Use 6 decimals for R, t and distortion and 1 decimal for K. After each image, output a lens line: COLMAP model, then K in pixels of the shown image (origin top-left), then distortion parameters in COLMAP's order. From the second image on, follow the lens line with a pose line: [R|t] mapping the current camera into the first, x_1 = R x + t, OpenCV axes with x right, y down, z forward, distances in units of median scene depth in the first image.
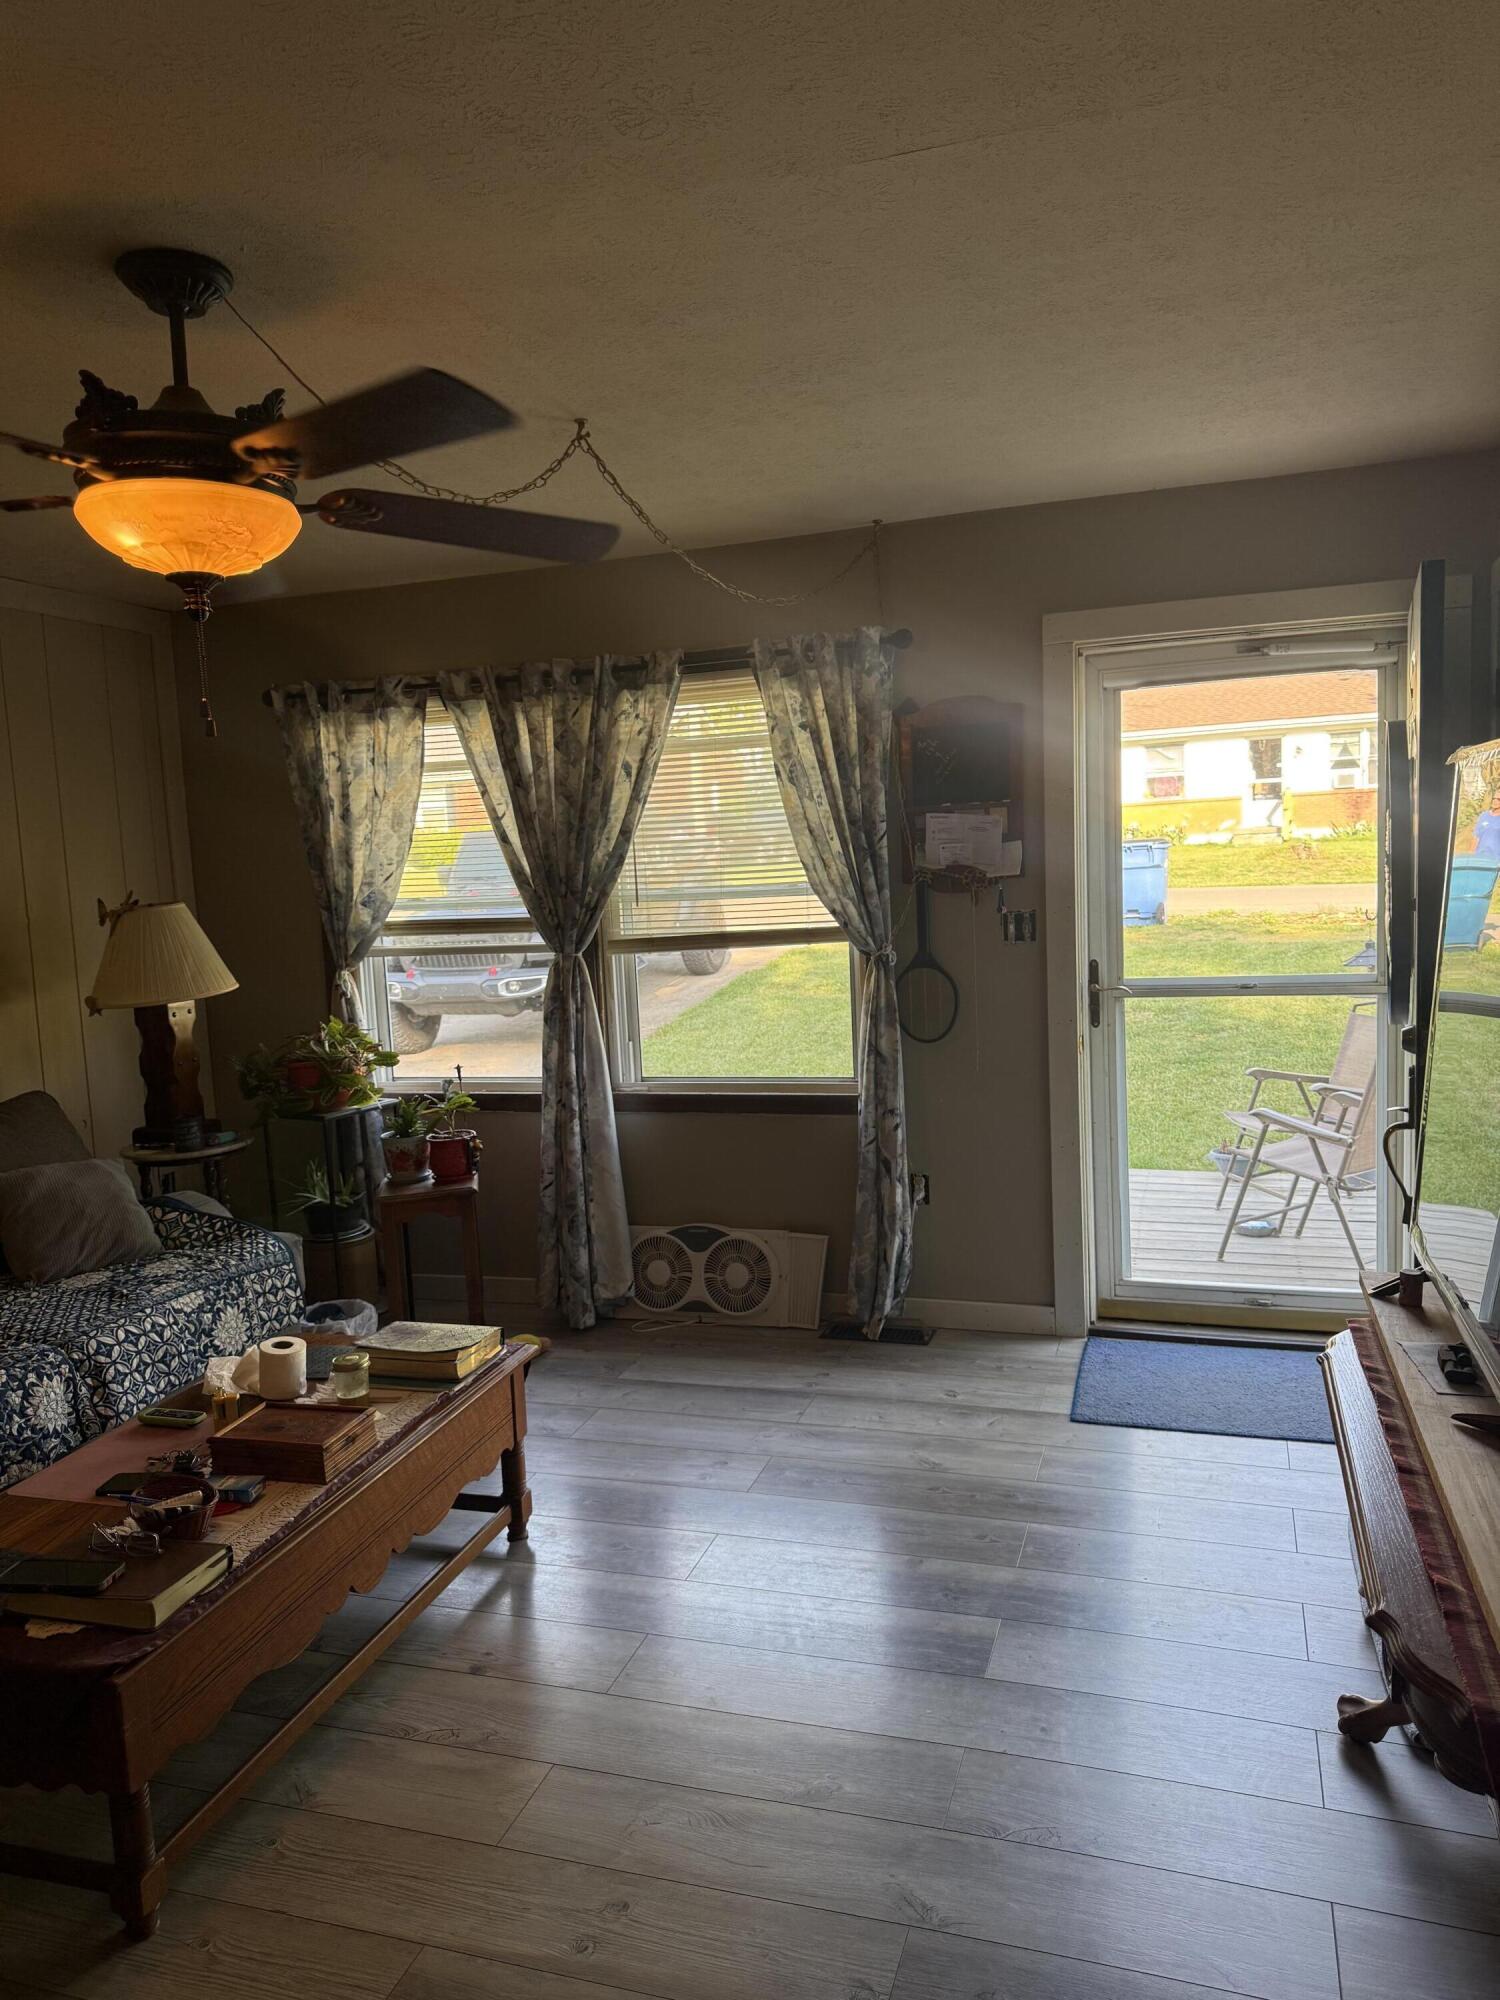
lens RADIAL K [[1408.0, 0, 750.0], [0, 1408.0, 1000.0], [0, 0, 1]] dist [0.112839, -0.175102]
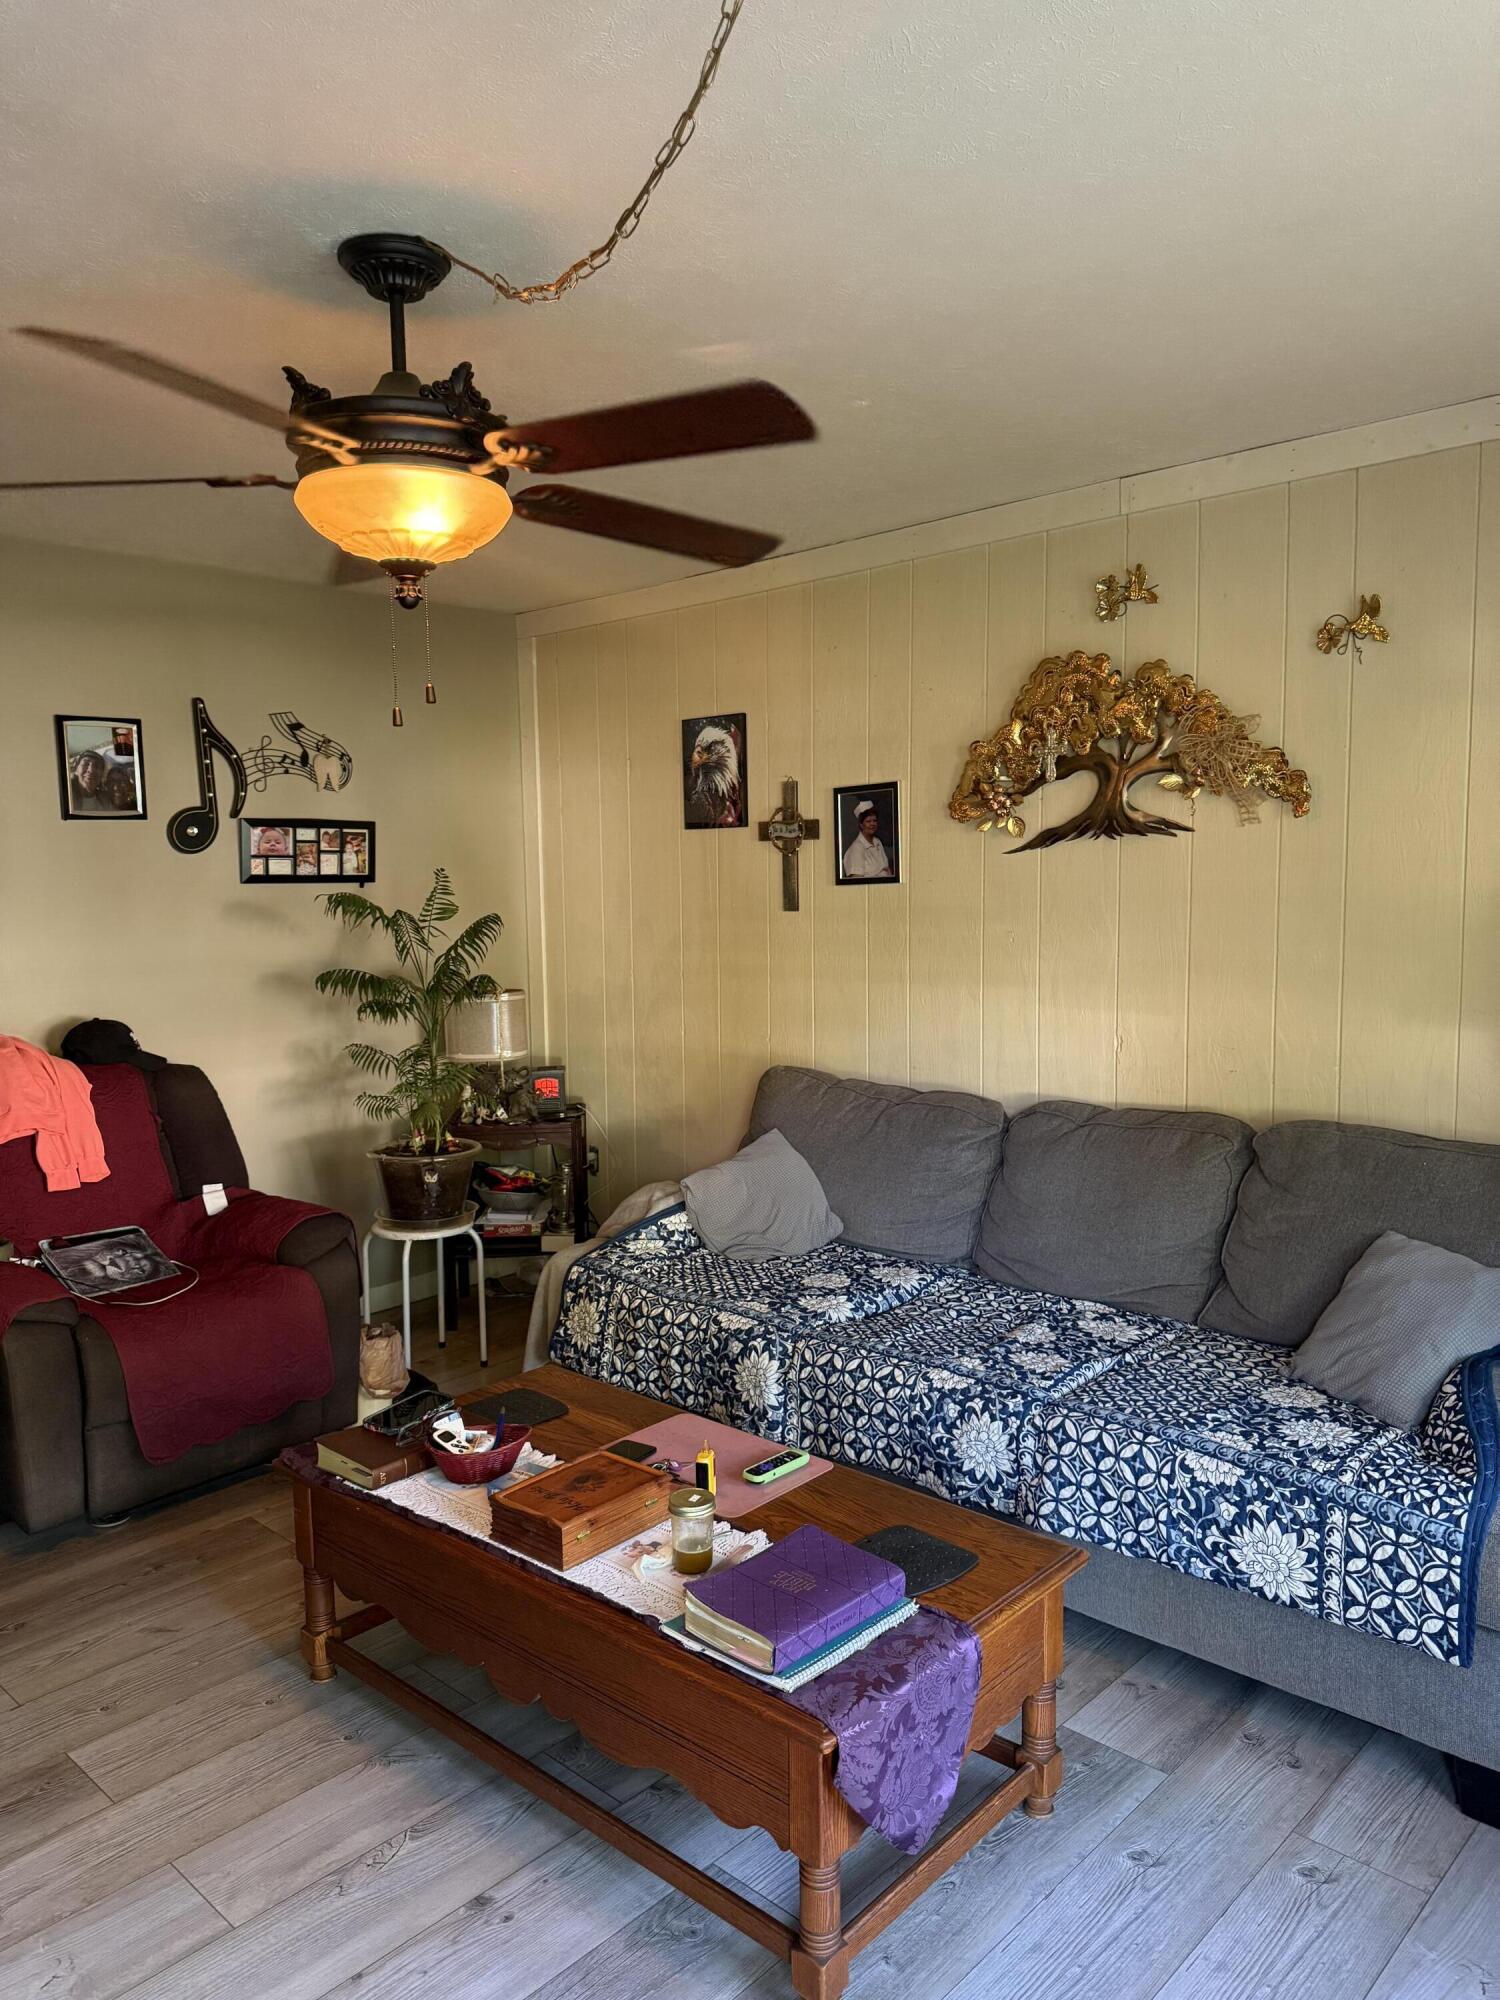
lens RADIAL K [[1397.2, 0, 741.2], [0, 1397.2, 1018.7], [0, 0, 1]] dist [0.044304, -0.075636]
pose [[-0.429972, 0.139934, -0.891932, 0.264857], [-0.061900, 0.981022, 0.183751, -0.106089], [0.900718, 0.134219, -0.413150, 1.034622]]
